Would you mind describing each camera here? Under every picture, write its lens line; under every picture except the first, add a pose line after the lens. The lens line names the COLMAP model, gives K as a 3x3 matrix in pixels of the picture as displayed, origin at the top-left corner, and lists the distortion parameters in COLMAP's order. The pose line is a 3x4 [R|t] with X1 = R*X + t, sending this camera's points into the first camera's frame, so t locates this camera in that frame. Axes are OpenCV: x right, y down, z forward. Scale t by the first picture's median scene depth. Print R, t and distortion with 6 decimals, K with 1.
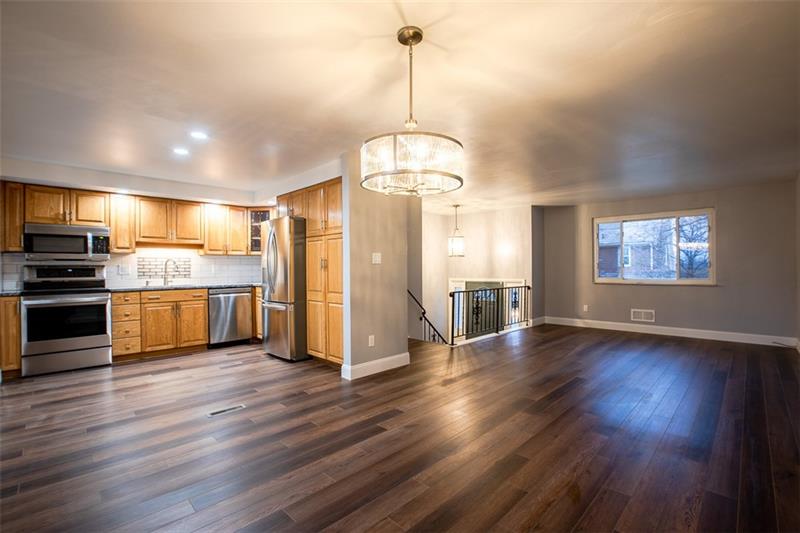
lens RADIAL K [[363.1, 0, 400.0], [0, 363.1, 266.5], [0, 0, 1]] dist [-0.047796, 0.011638]
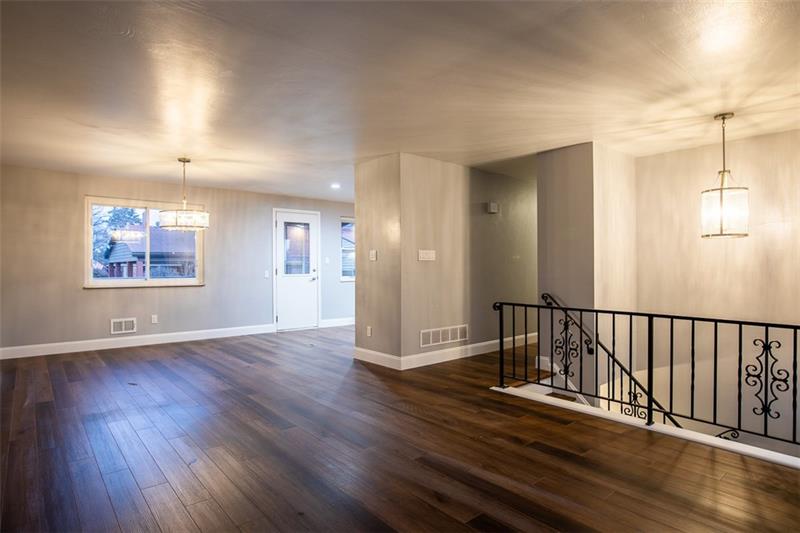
lens RADIAL K [[446.7, 0, 400.0], [0, 446.7, 266.5], [0, 0, 1]] dist [-0.022440, 0.000739]
pose [[-0.083874, 0.007563, -0.996448, 1.025860], [0.006781, 0.999952, 0.007018, 0.001066], [0.996453, -0.006169, -0.083921, 0.987612]]
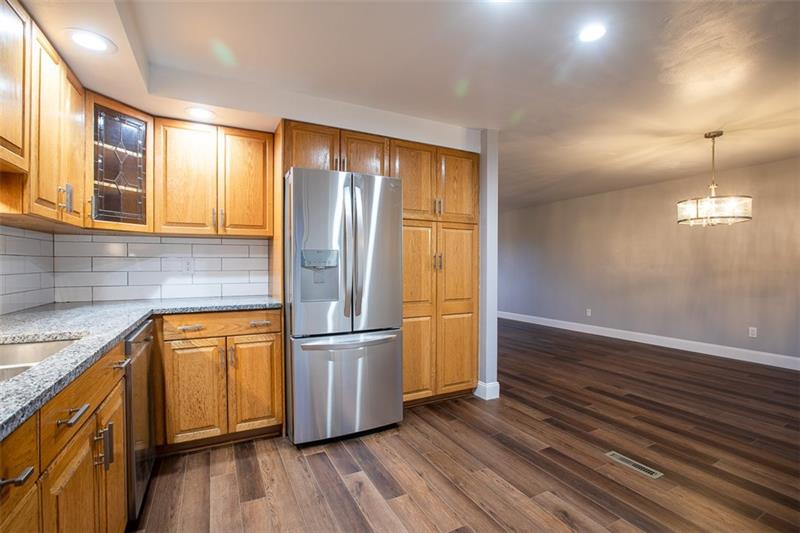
lens RADIAL K [[363.1, 0, 400.0], [0, 363.1, 266.5], [0, 0, 1]] dist [-0.047796, 0.011638]
pose [[0.303195, 0.000826, 0.952928, -0.795813], [-0.006062, 0.999981, 0.001062, 0.002009], [-0.952909, -0.006098, 0.303195, 0.749399]]
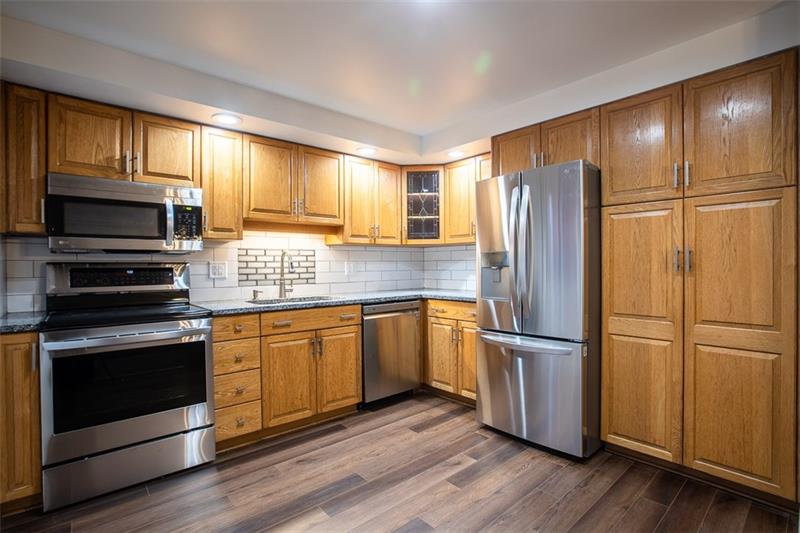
lens RADIAL K [[382.7, 0, 400.0], [0, 382.7, 266.5], [0, 0, 1]] dist [-0.056451, 0.017492]
pose [[0.997652, 0.001658, -0.068463, -0.467349], [-0.001174, 0.999974, 0.007111, -0.001426], [0.068473, -0.007014, 0.997628, 0.441545]]
